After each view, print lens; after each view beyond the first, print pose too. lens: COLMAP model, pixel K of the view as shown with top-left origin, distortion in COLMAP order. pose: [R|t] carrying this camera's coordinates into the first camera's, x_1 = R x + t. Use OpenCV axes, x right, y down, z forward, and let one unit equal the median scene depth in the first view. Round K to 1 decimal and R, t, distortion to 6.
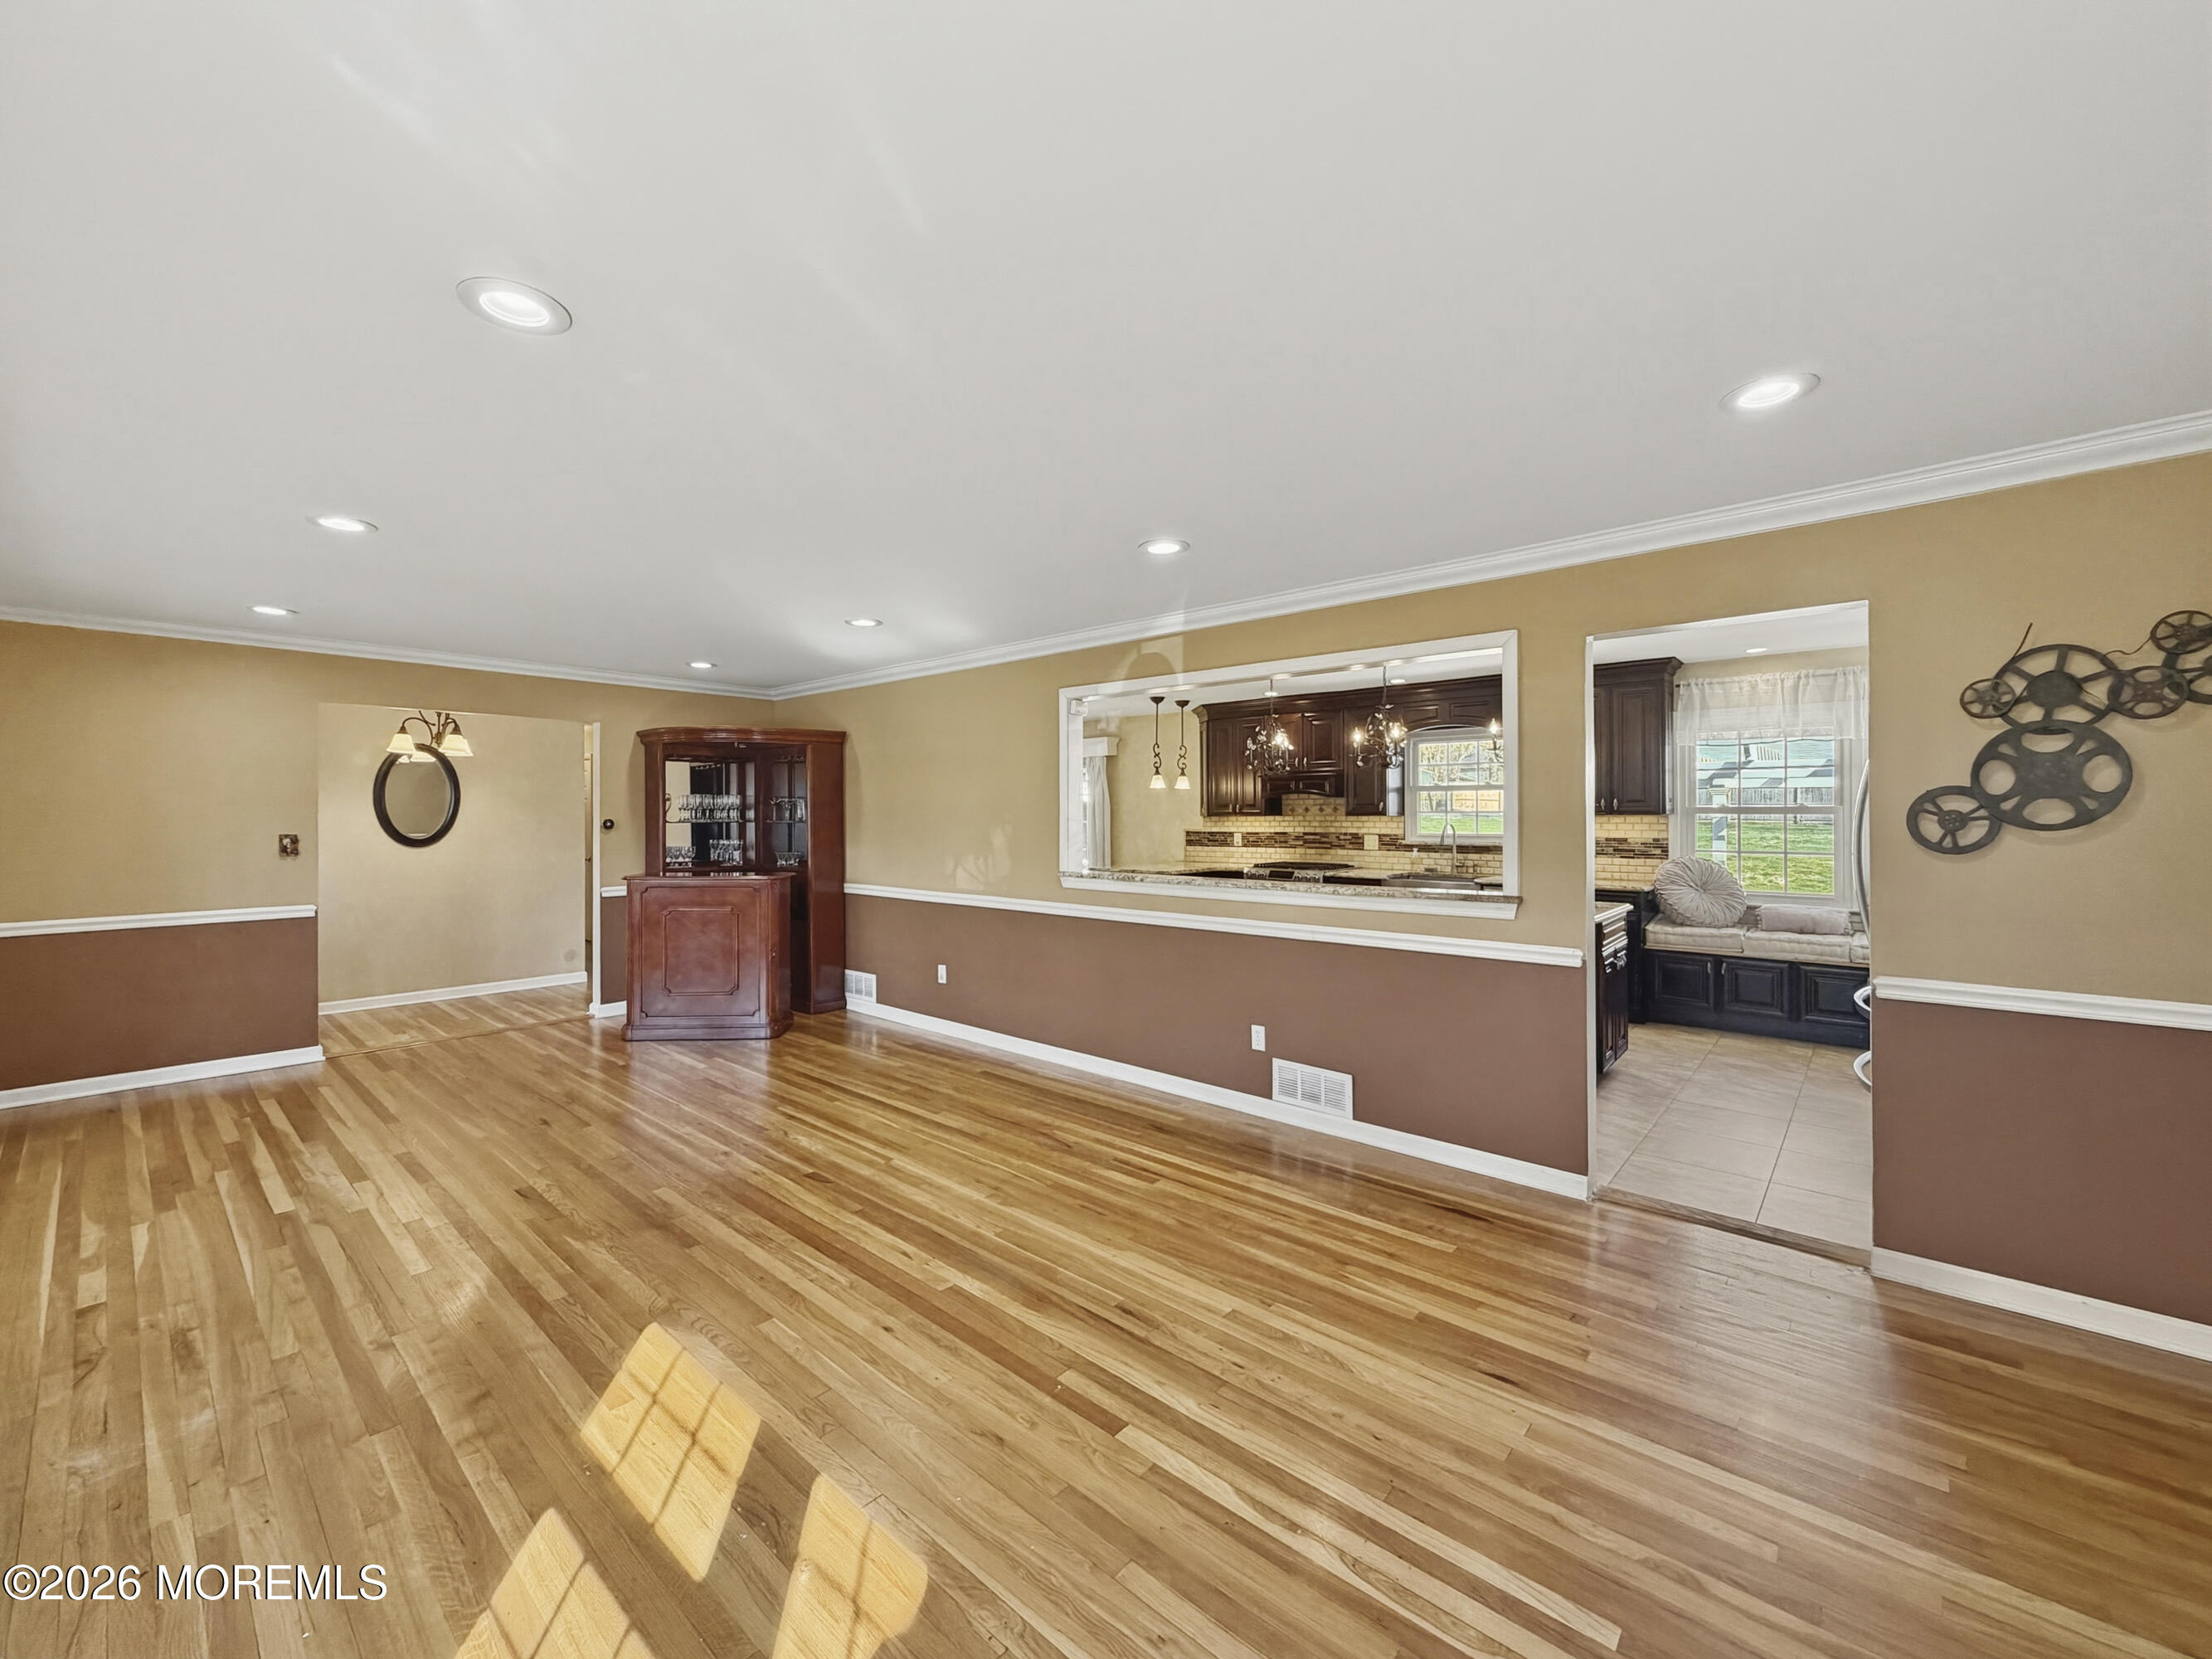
lens RADIAL K [[893.3, 0, 1086.6], [0, 893.3, 810.7], [0, 0, 1]] dist [-0.001056, 0.000399]
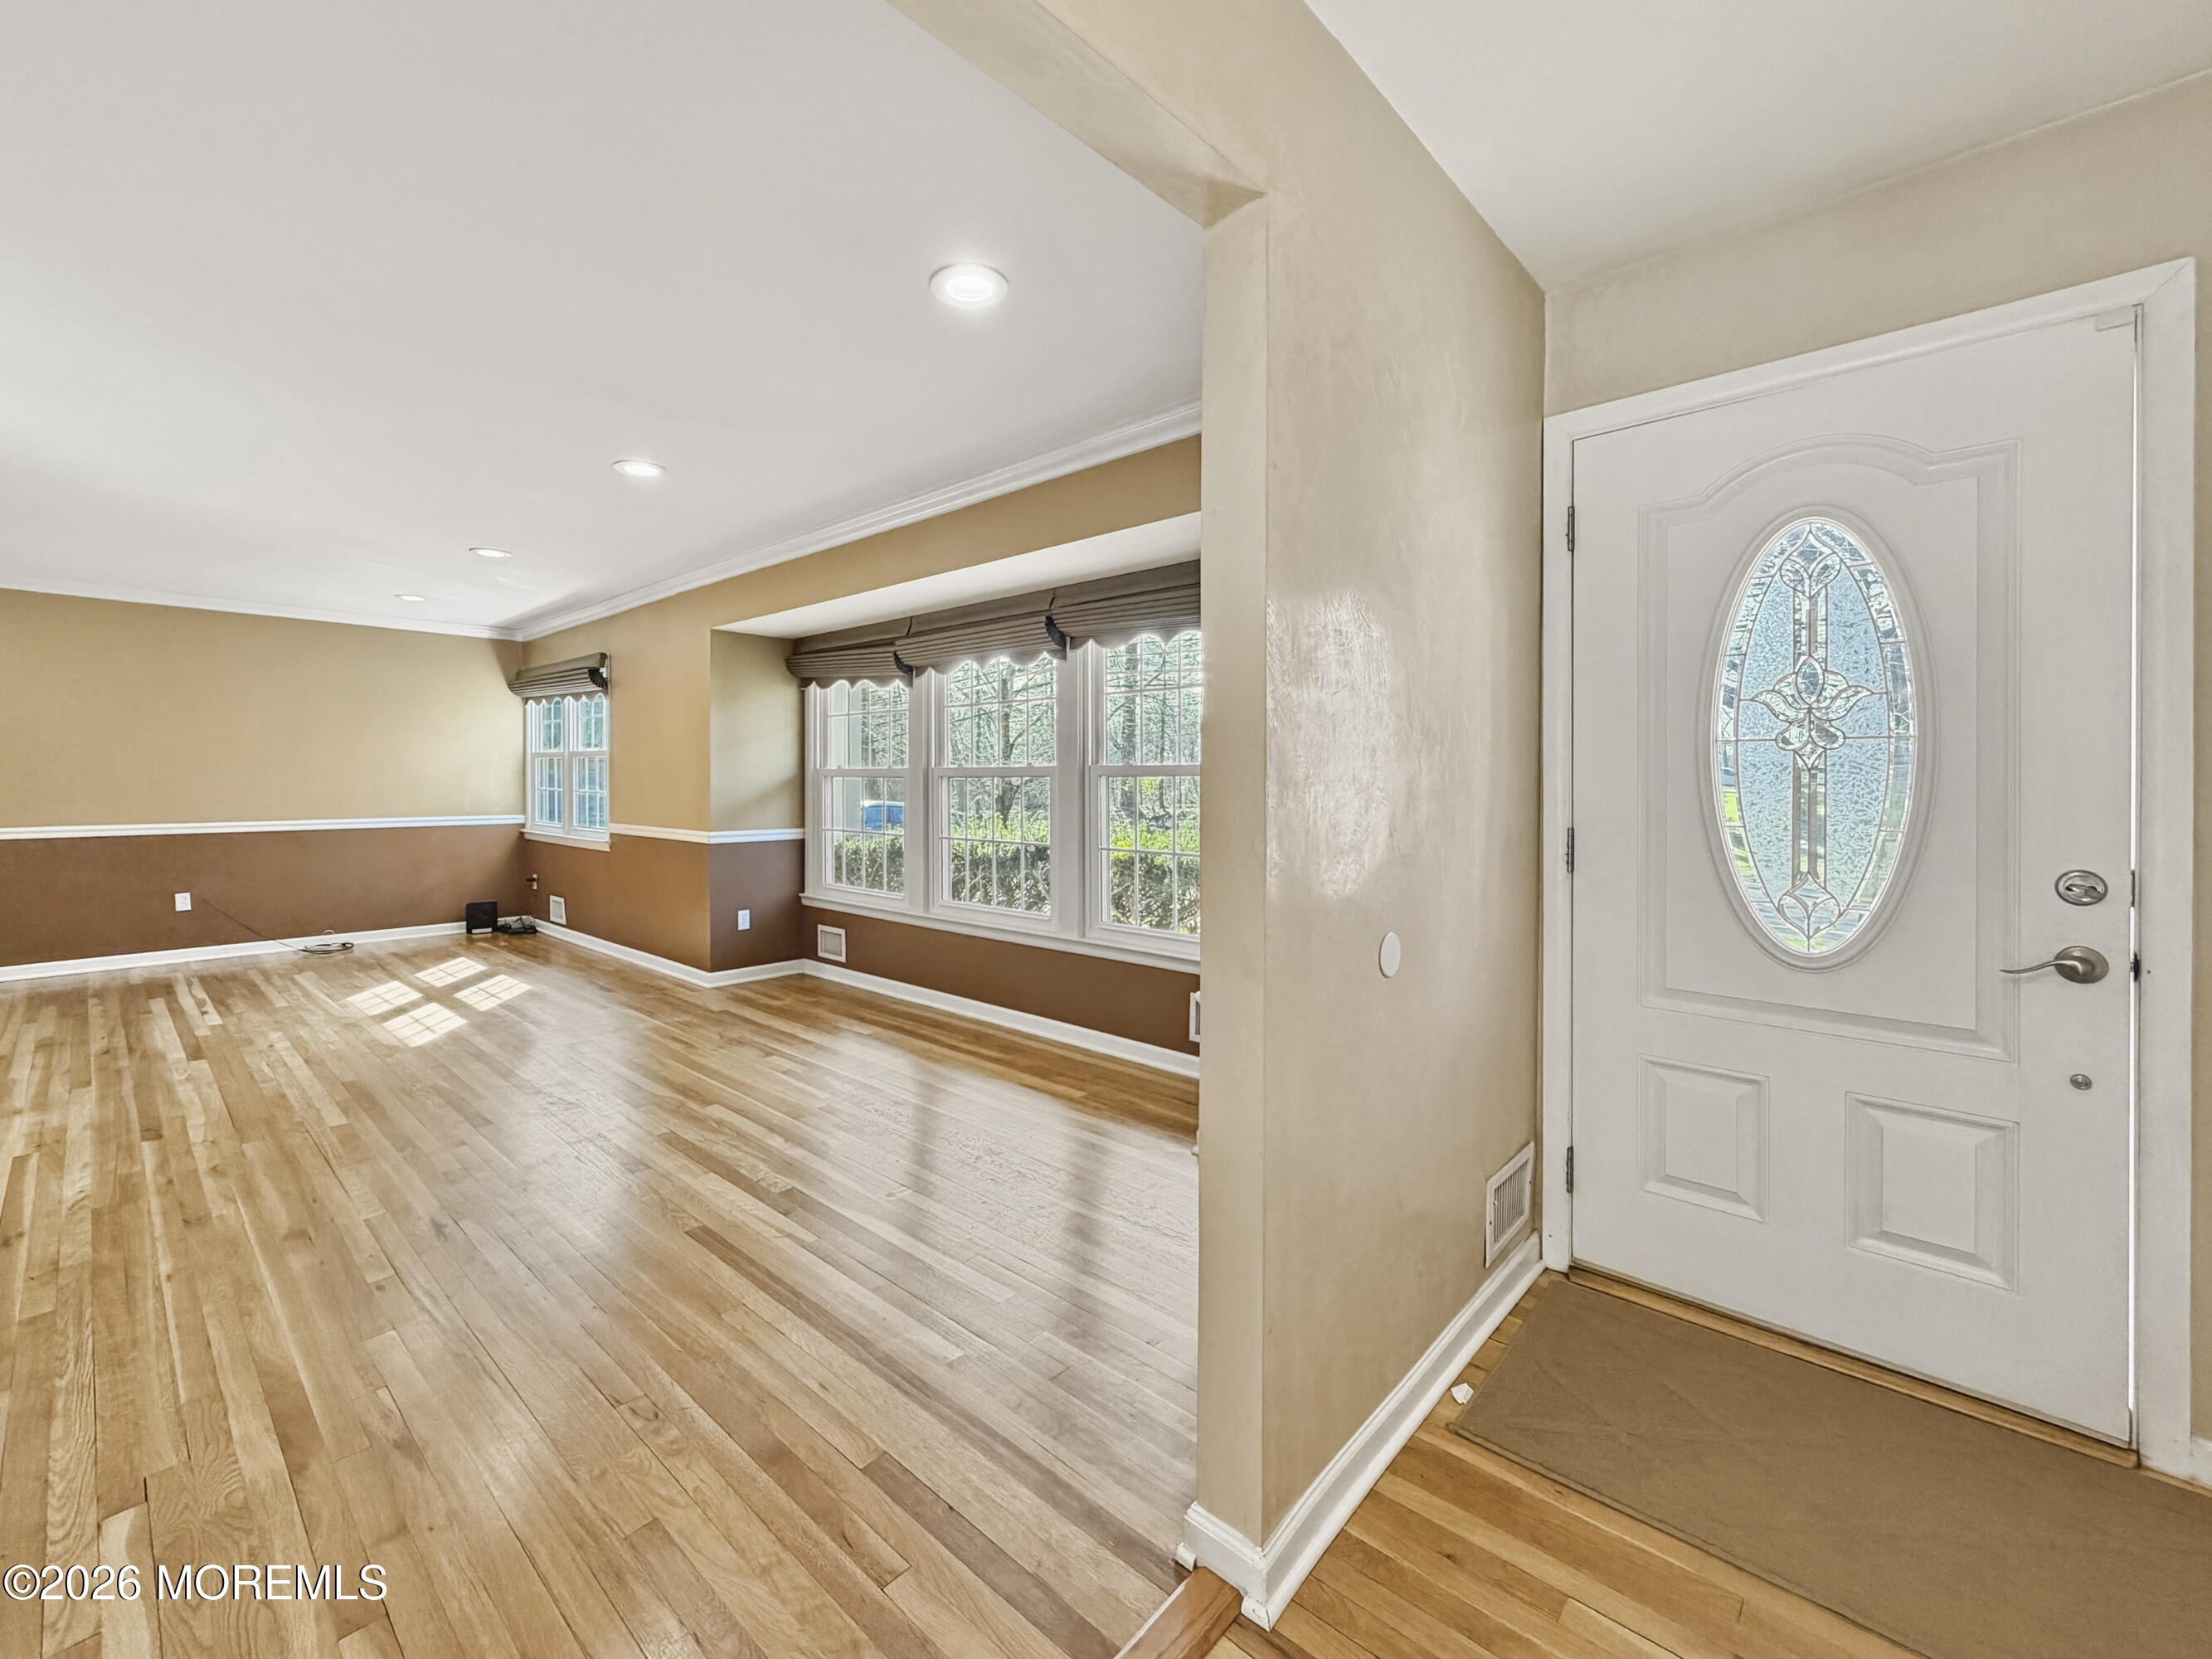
lens RADIAL K [[921.2, 0, 1072.7], [0, 921.2, 785.6], [0, 0, 1]] dist [0.000474, 0.000150]
pose [[-0.999949, 0.001107, 0.010029, -1.015480], [0.001169, 0.999980, 0.006206, 0.051243], [-0.010022, 0.006217, -0.999930, 1.578780]]
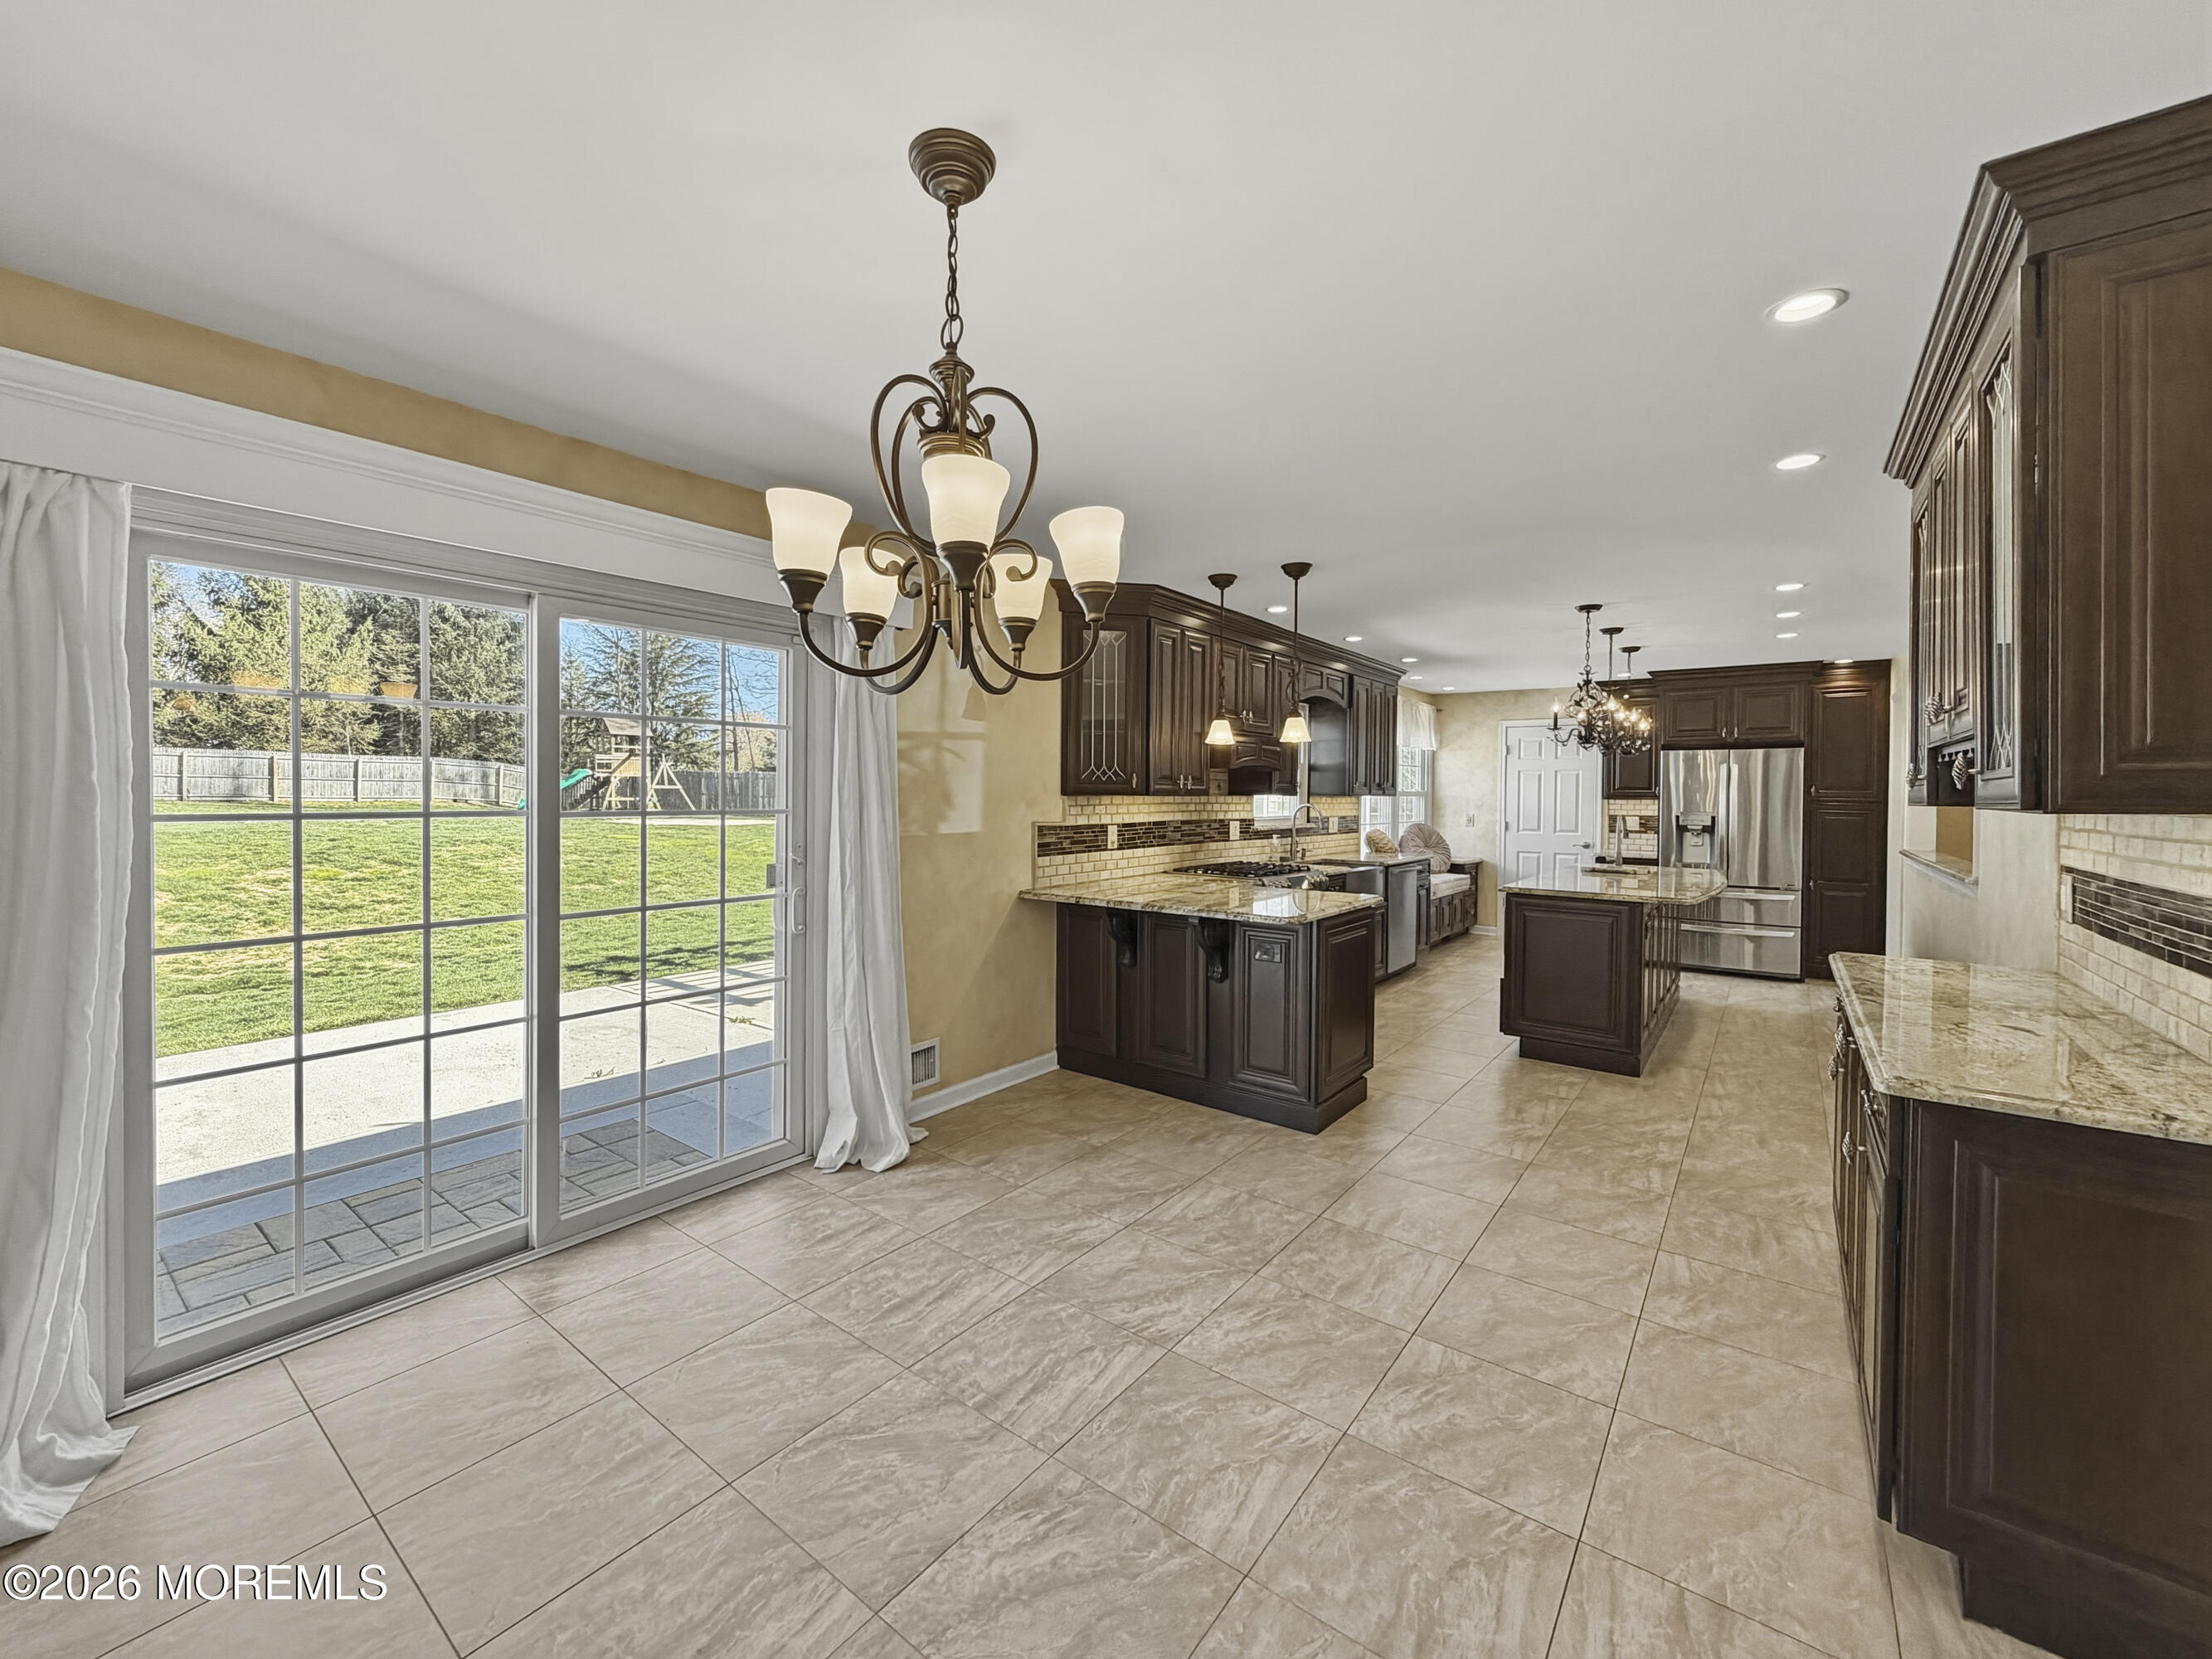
lens RADIAL K [[893.3, 0, 1104.2], [0, 893.3, 811.3], [0, 0, 1]] dist [-0.001056, 0.000399]
pose [[-0.089174, -0.017965, 0.995854, -0.791553], [-0.012110, 0.999783, 0.016951, 0.013282], [-0.995942, -0.010548, -0.089372, 2.140158]]
